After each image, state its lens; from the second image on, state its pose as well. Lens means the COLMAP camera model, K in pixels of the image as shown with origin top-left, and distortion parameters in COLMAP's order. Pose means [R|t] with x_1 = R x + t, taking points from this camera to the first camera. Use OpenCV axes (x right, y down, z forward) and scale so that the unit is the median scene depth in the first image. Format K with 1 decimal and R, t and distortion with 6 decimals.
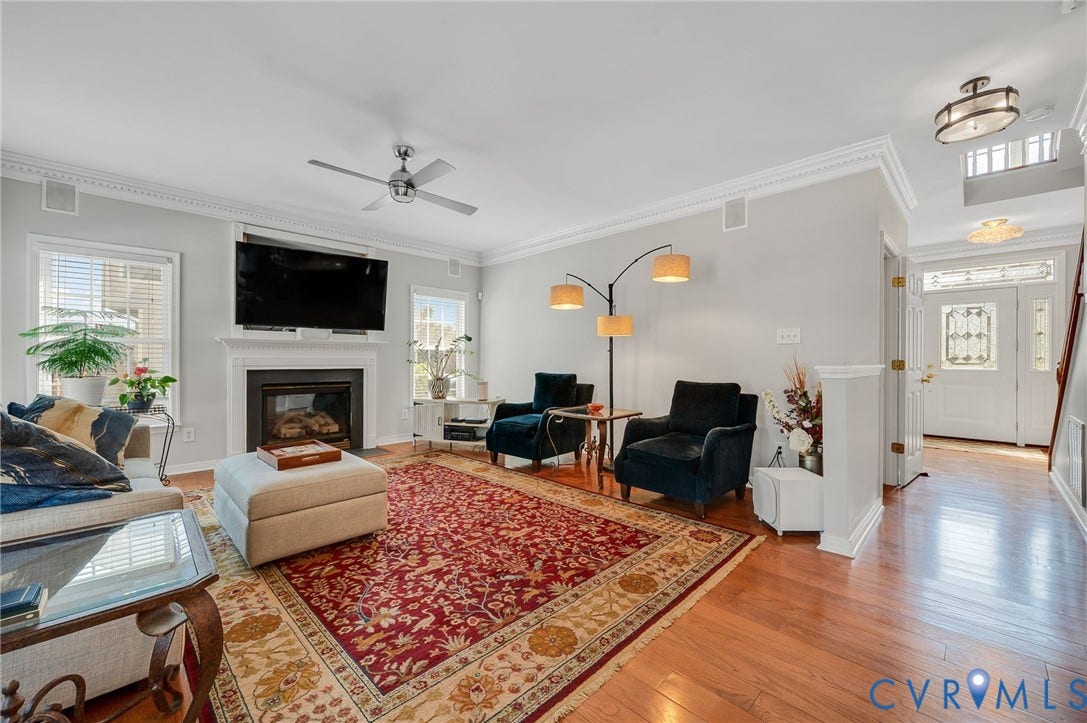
lens RADIAL K [[425.7, 0, 539.2], [0, 425.7, 359.3], [0, 0, 1]] dist [0.000644, 0.000345]
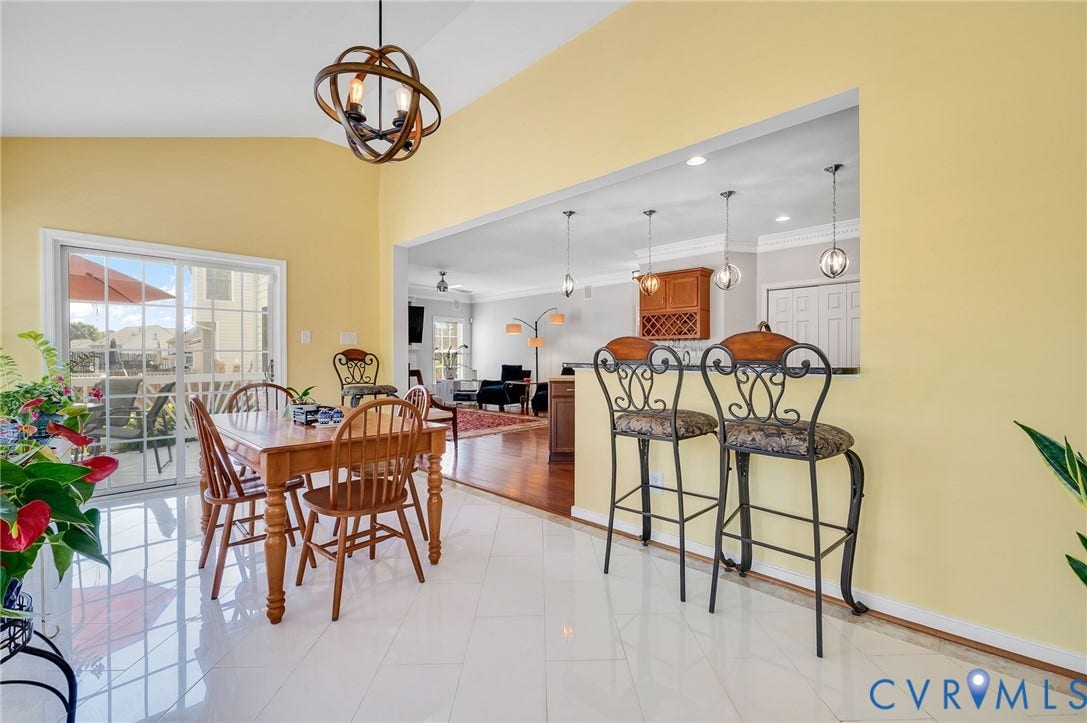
lens RADIAL K [[497.4, 0, 552.5], [0, 497.4, 360.2], [0, 0, 1]] dist [-0.002917, -0.000164]
pose [[0.999134, -0.005778, 0.041199, 0.123313], [0.005509, 0.999963, 0.006637, -0.002172], [-0.041236, -0.006405, 0.999129, -1.219629]]
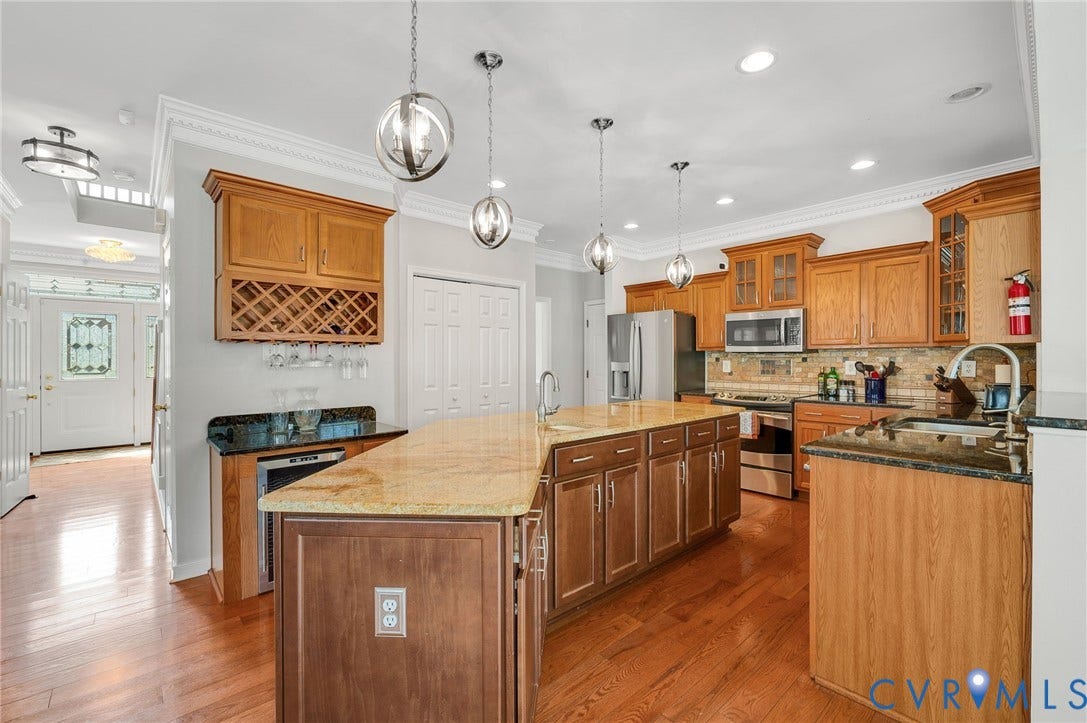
lens RADIAL K [[454.8, 0, 546.2], [0, 454.8, 362.5], [0, 0, 1]] dist [-0.000873, -0.000432]
pose [[0.019836, -0.003892, 0.999796, -0.067558], [0.001664, 0.999991, 0.003860, -0.025685], [-0.999802, 0.001587, 0.019842, -0.143079]]
